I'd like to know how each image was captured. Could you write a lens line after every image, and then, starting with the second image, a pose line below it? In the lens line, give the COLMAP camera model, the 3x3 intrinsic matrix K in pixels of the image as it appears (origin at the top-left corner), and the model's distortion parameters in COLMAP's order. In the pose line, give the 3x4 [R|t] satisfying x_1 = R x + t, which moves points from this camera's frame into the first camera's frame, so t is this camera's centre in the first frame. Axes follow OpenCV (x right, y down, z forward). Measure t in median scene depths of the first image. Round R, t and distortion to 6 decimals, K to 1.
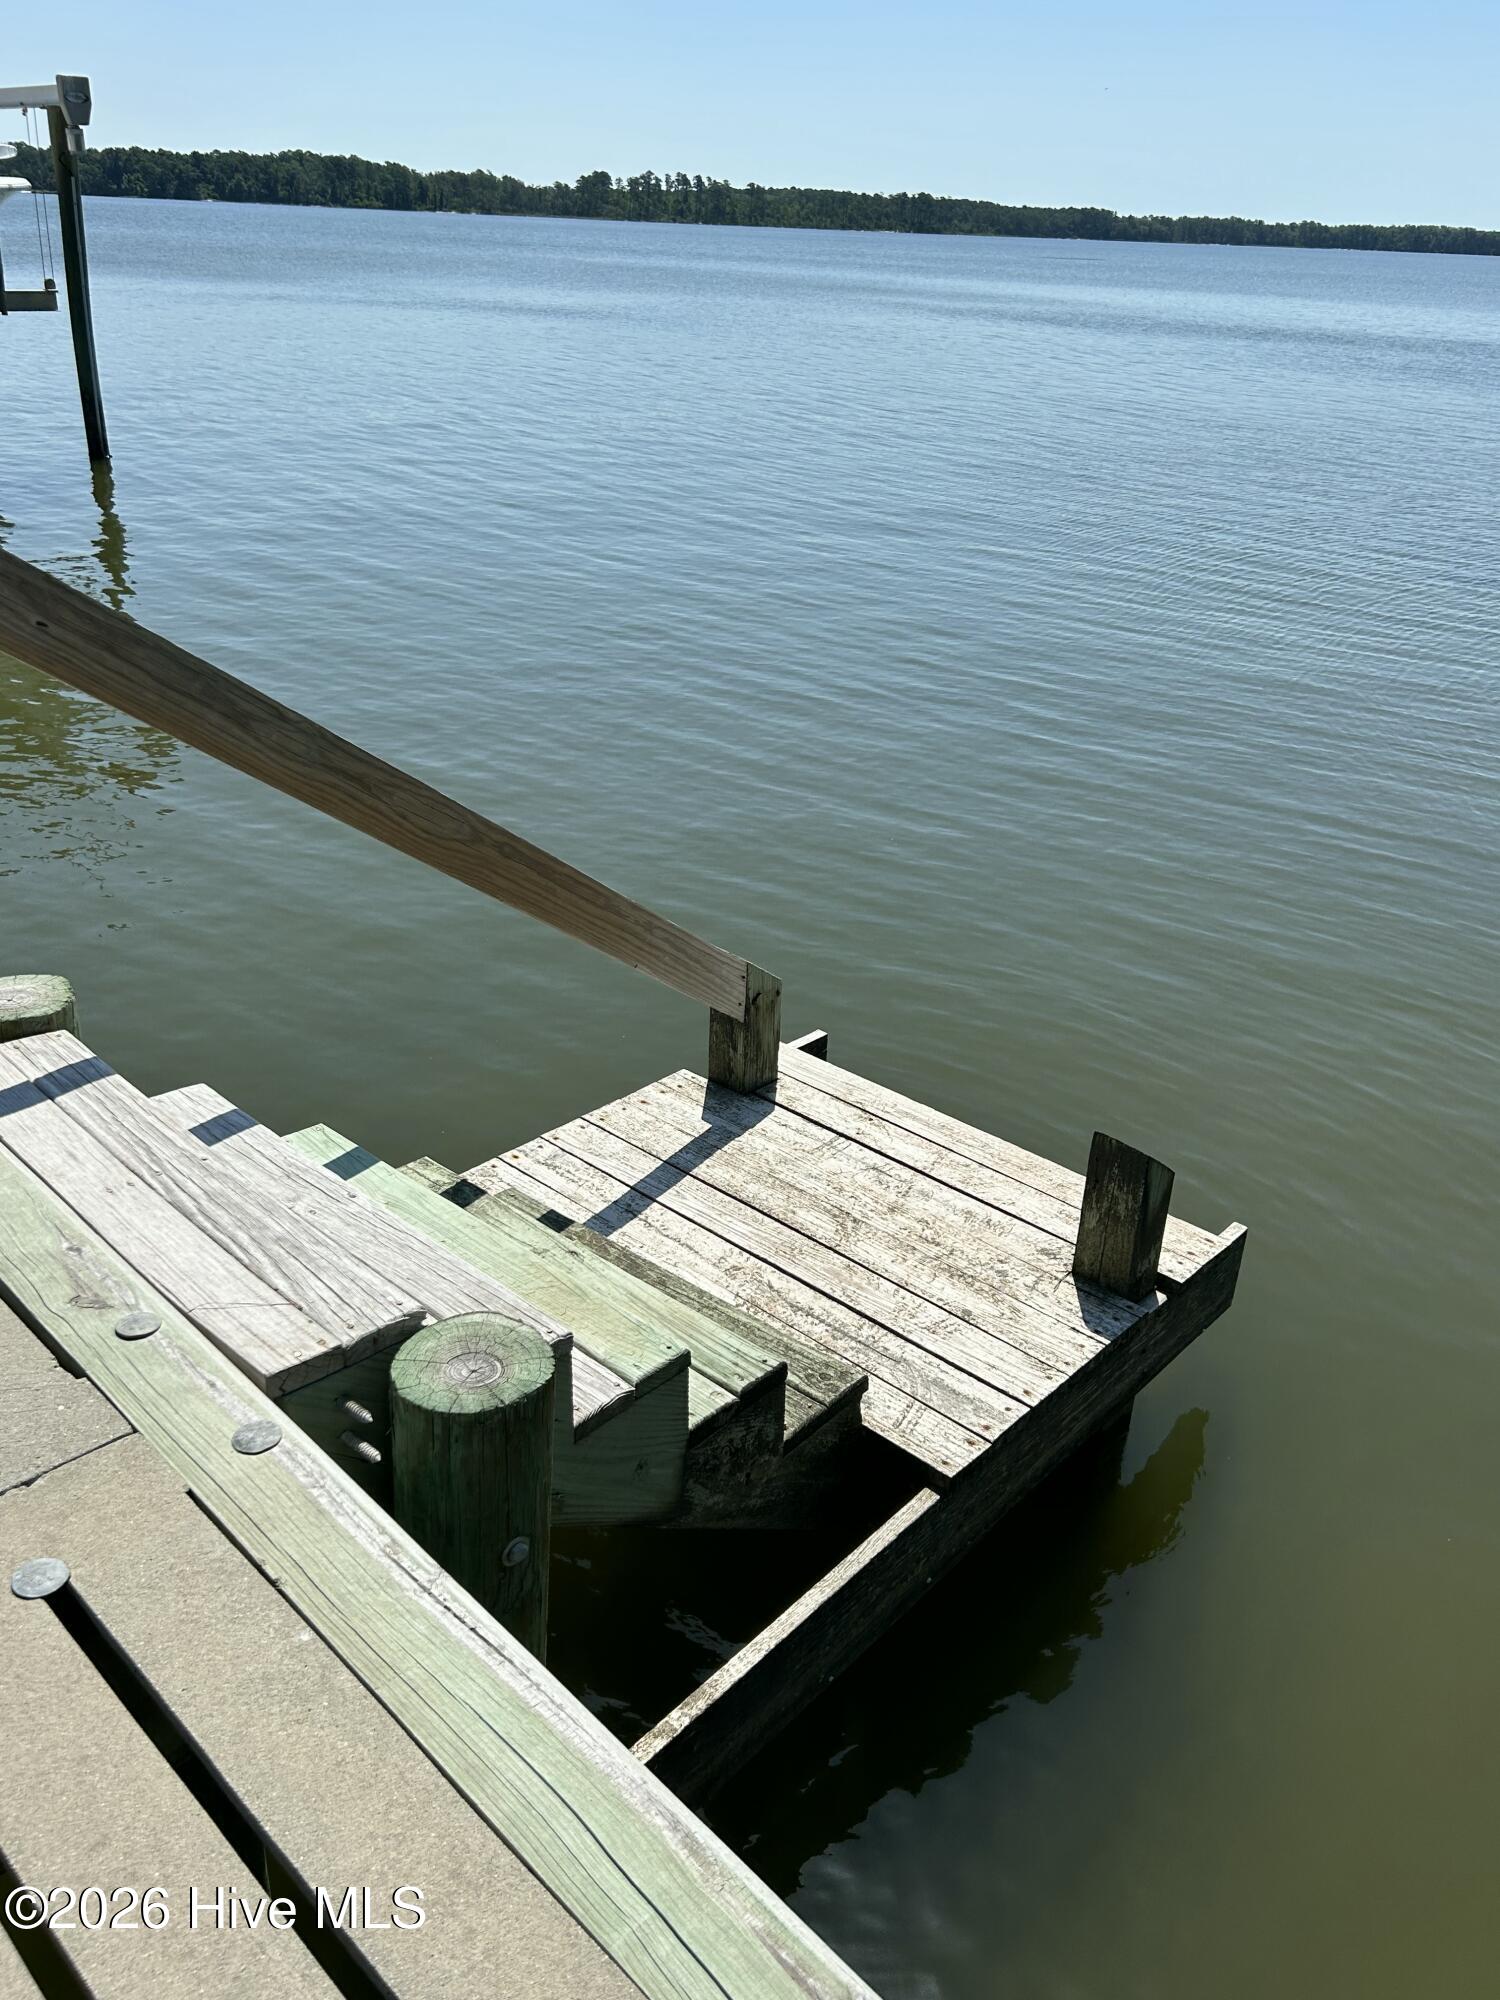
lens RADIAL K [[1679.1, 0, 760.1], [0, 1679.1, 1006.0], [0, 0, 1]] dist [0.083399, -0.058313]
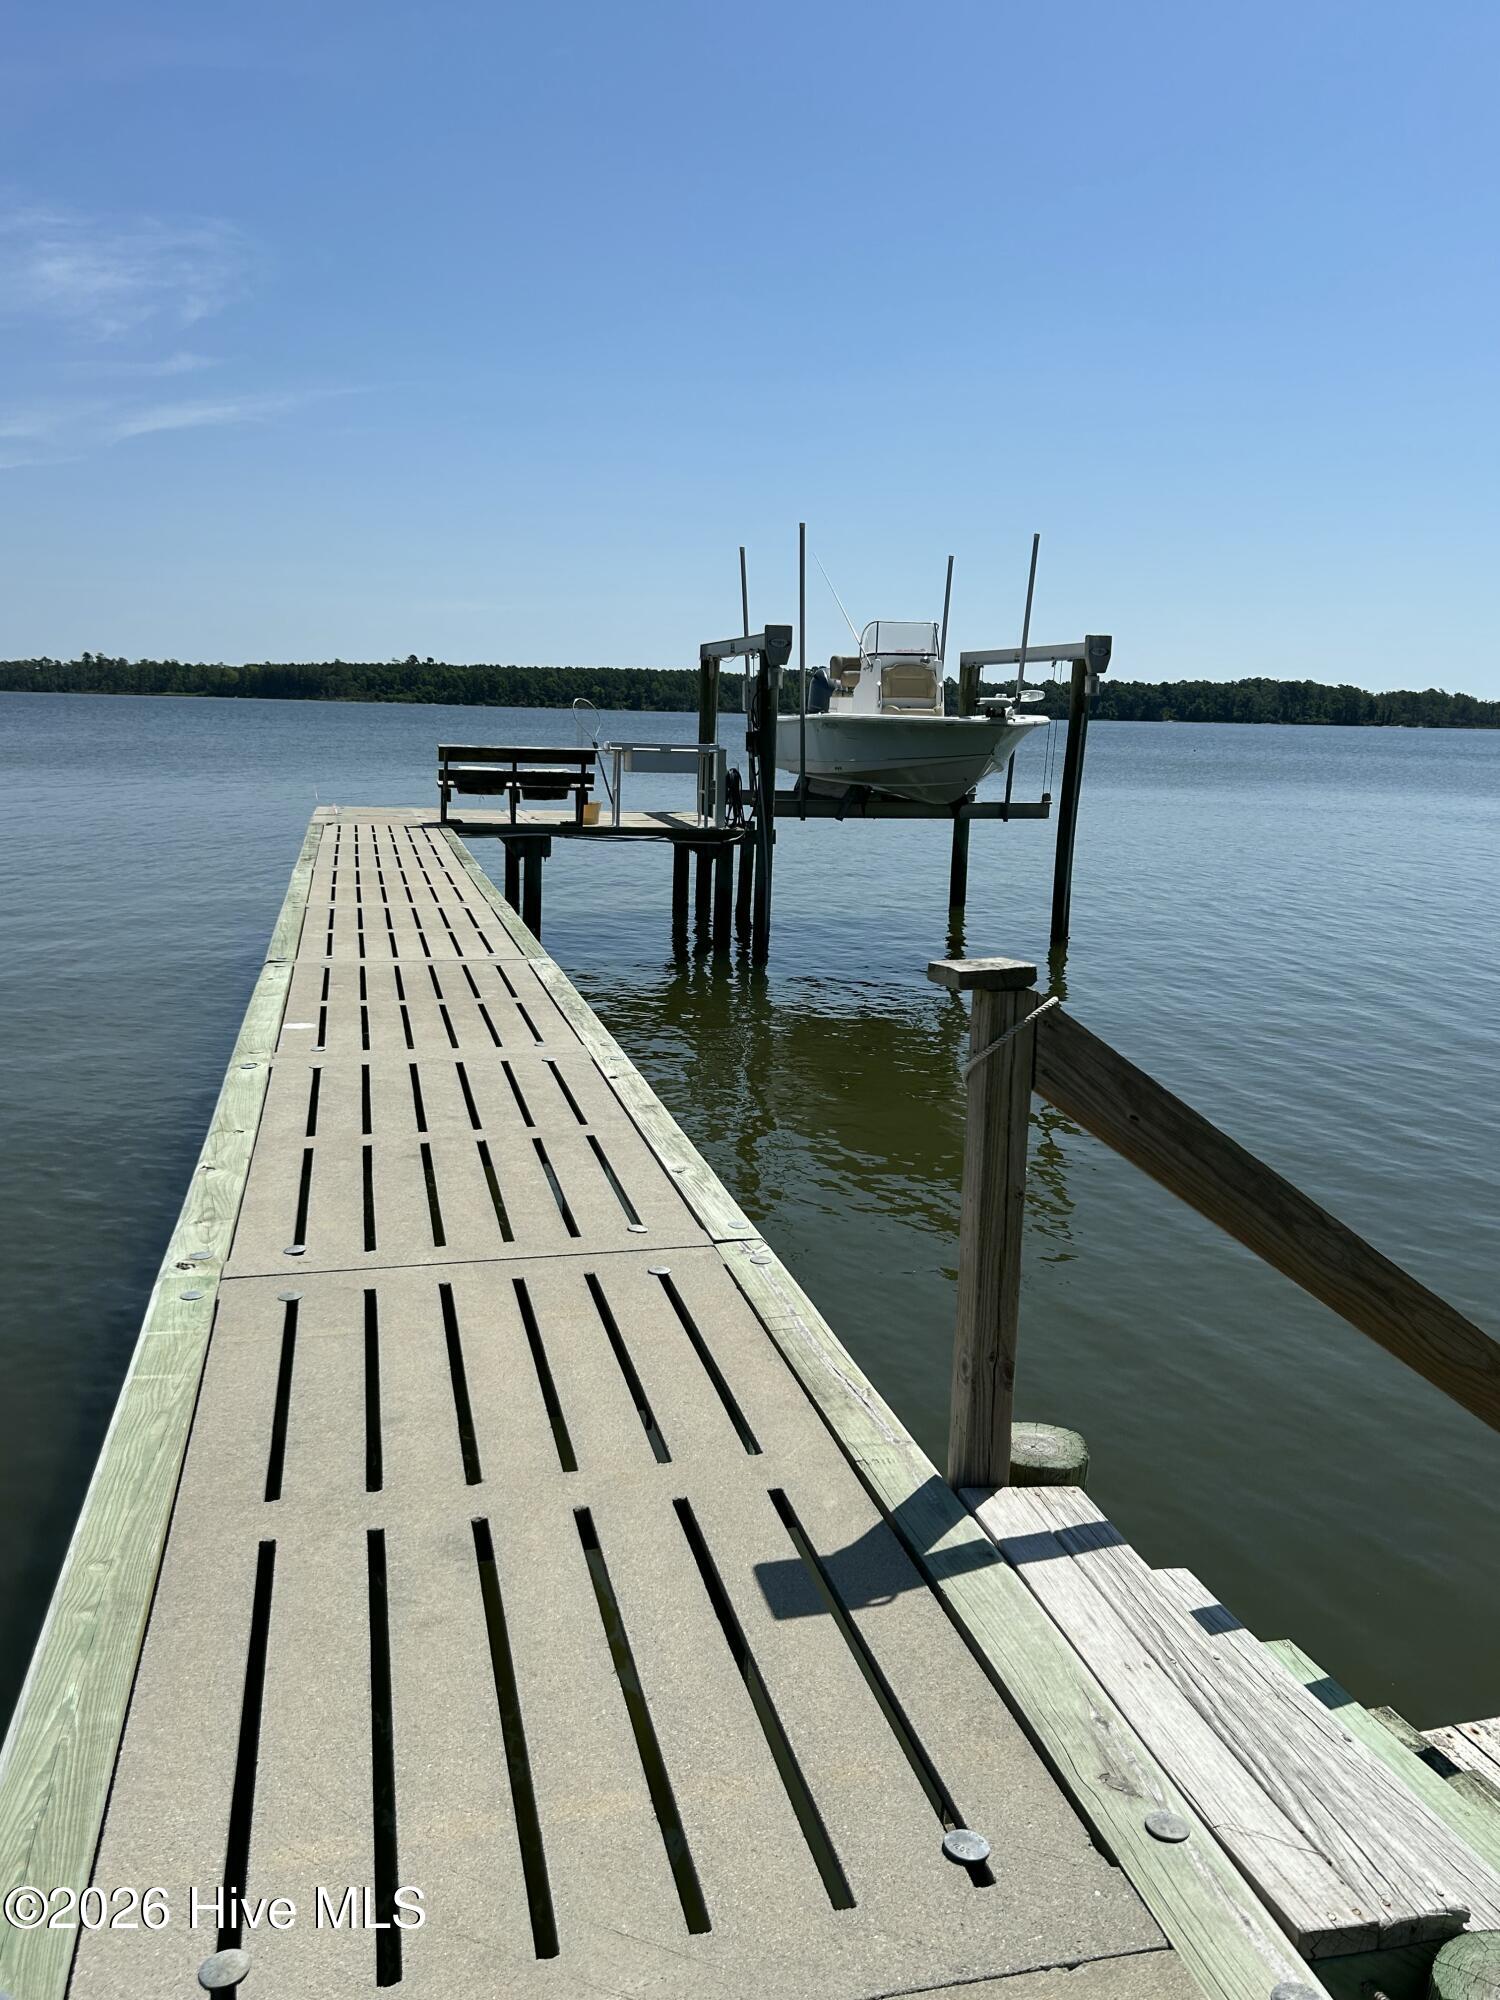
lens RADIAL K [[1679.1, 0, 755.6], [0, 1679.1, 1007.9], [0, 0, 1]] dist [0.083399, -0.058313]
pose [[0.868369, 0.079286, -0.489539, -0.098353], [-0.207392, 0.954731, -0.213254, -0.004345], [0.450470, 0.286710, 0.845503, -0.071349]]
